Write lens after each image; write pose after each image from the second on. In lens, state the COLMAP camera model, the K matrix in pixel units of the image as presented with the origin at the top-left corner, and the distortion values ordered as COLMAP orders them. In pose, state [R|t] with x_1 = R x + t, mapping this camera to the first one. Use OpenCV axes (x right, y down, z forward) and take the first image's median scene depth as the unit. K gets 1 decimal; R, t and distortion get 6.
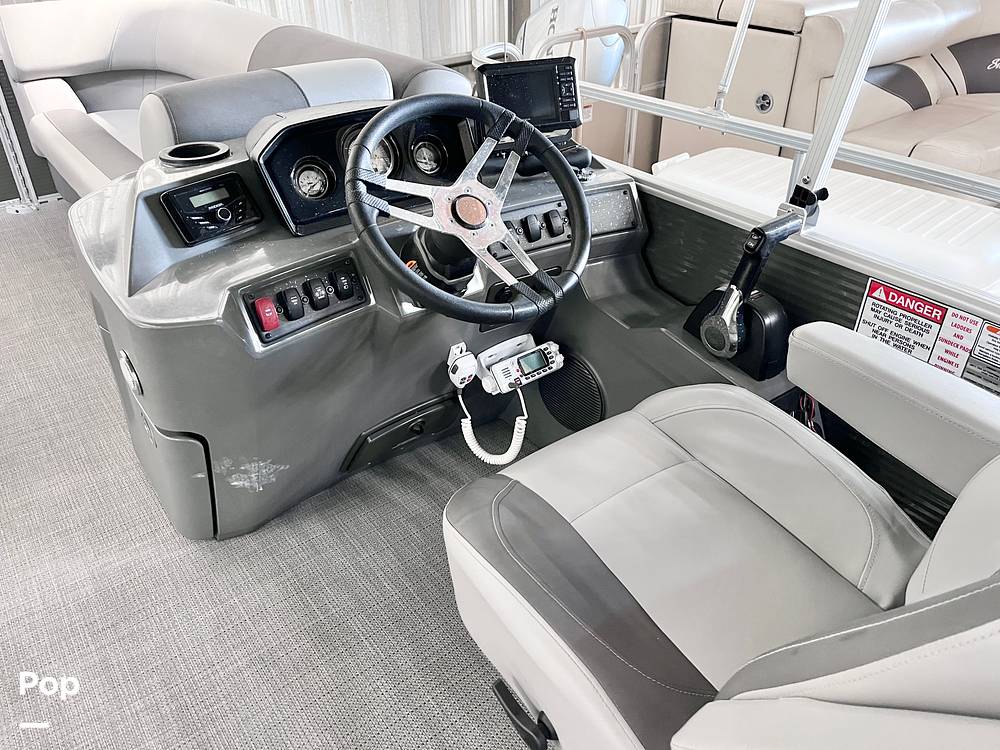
lens RADIAL K [[757.8, 0, 506.4], [0, 757.8, 370.5], [0, 0, 1]] dist [0.066779, -0.104311]
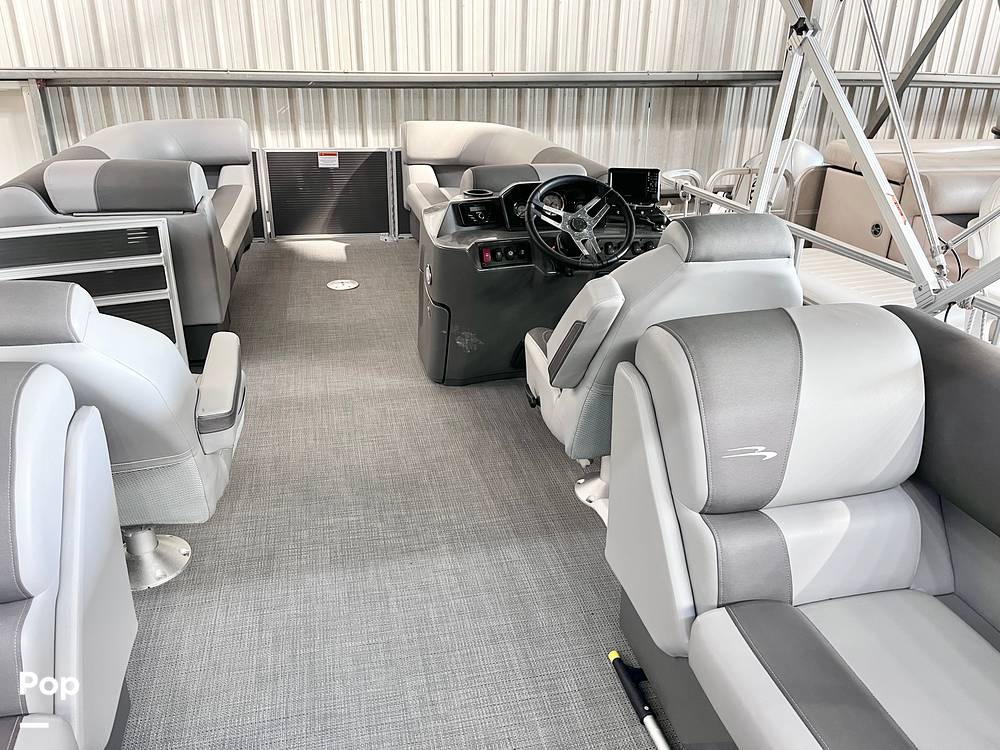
lens RADIAL K [[748.1, 0, 504.7], [0, 748.1, 375.0], [0, 0, 1]] dist [0.053784, -0.088010]
pose [[0.917207, 0.192801, -0.348653, 0.306721], [-0.241409, 0.965113, -0.101383, 0.250094], [0.316943, 0.177157, 0.931752, -0.534370]]
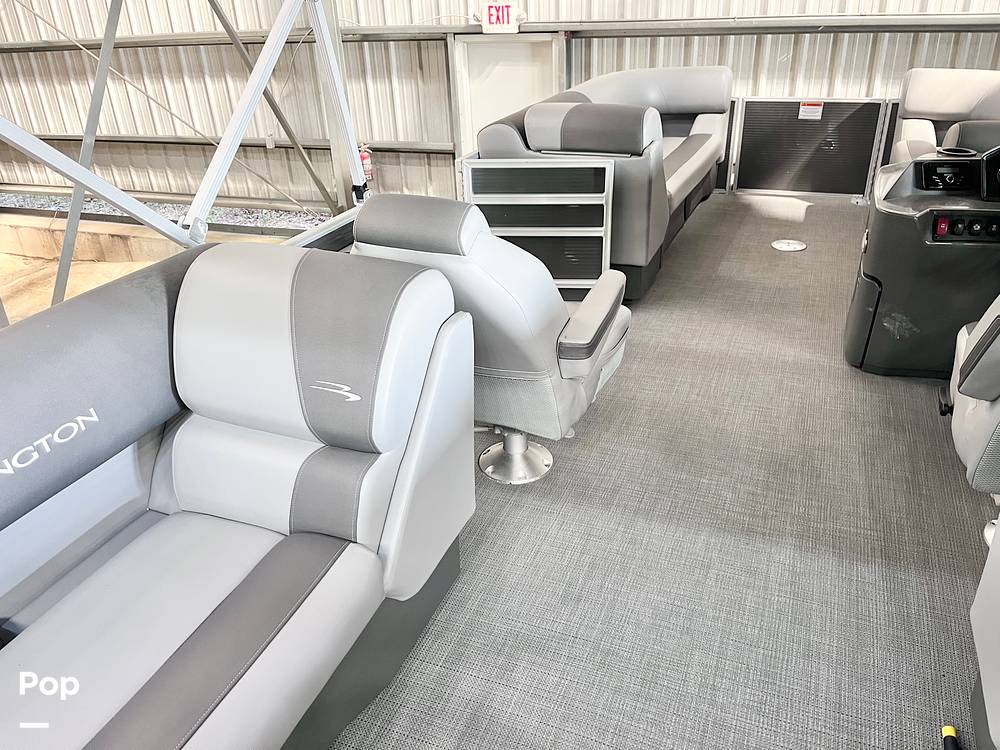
lens RADIAL K [[748.1, 0, 504.7], [0, 748.1, 375.0], [0, 0, 1]] dist [0.053784, -0.088010]
pose [[0.511482, 0.383763, -0.768838, 0.370419], [-0.432080, 0.888254, 0.155921, 0.221605], [0.742760, 0.252449, 0.620142, -0.464234]]
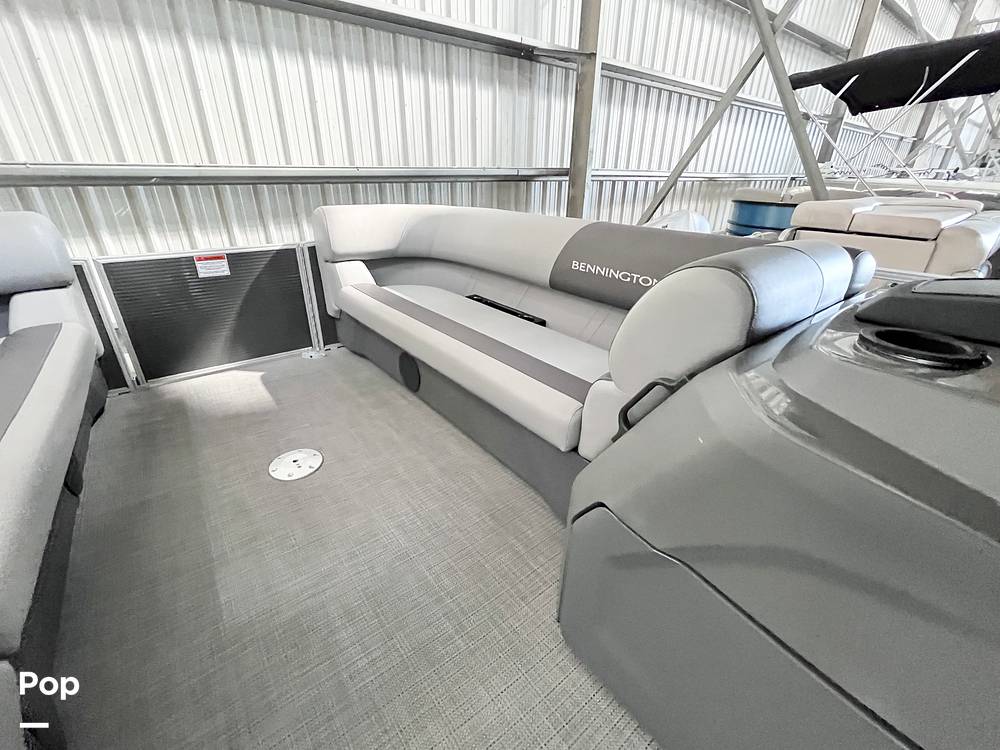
lens RADIAL K [[427.2, 0, 500.0], [0, 427.2, 375.0], [0, 0, 1]] dist [-0.001623, -0.000952]
pose [[0.999577, 0.013823, 0.025578, -0.474179], [-0.010428, 0.991665, -0.128421, -0.120977], [-0.027140, 0.128100, 0.991390, 0.368852]]
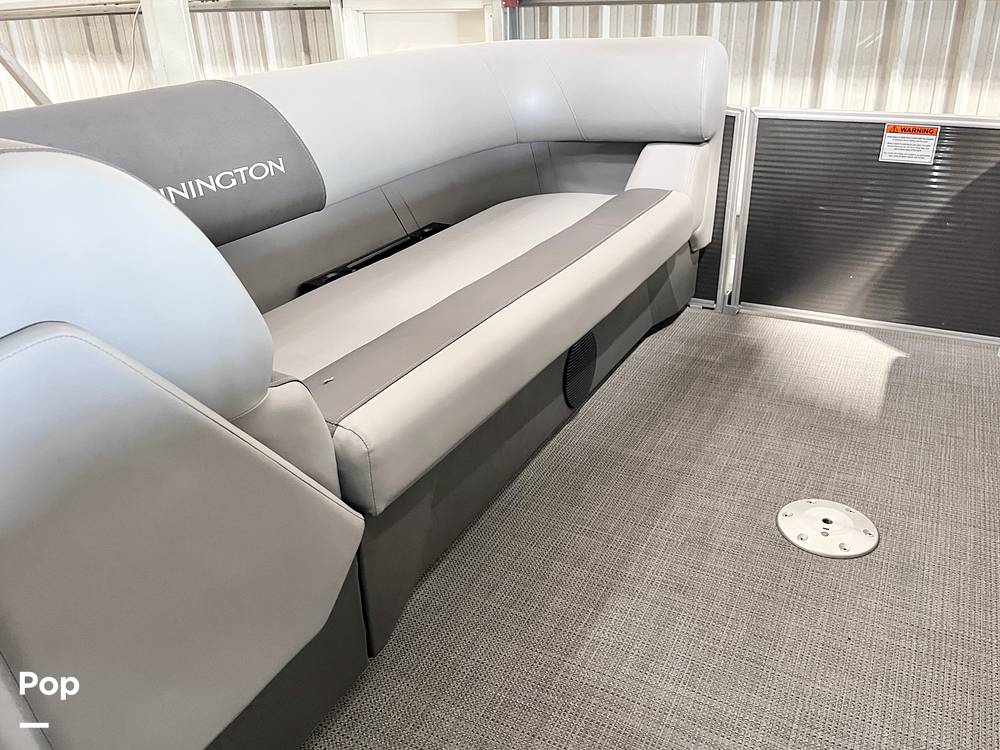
lens RADIAL K [[813.2, 0, 484.9], [0, 813.2, 374.4], [0, 0, 1]] dist [-0.003243, -0.007733]
pose [[0.417724, 0.389787, -0.820715, -0.387689], [-0.465032, 0.867738, 0.175430, -0.162365], [0.780546, 0.308378, 0.543739, 0.433185]]
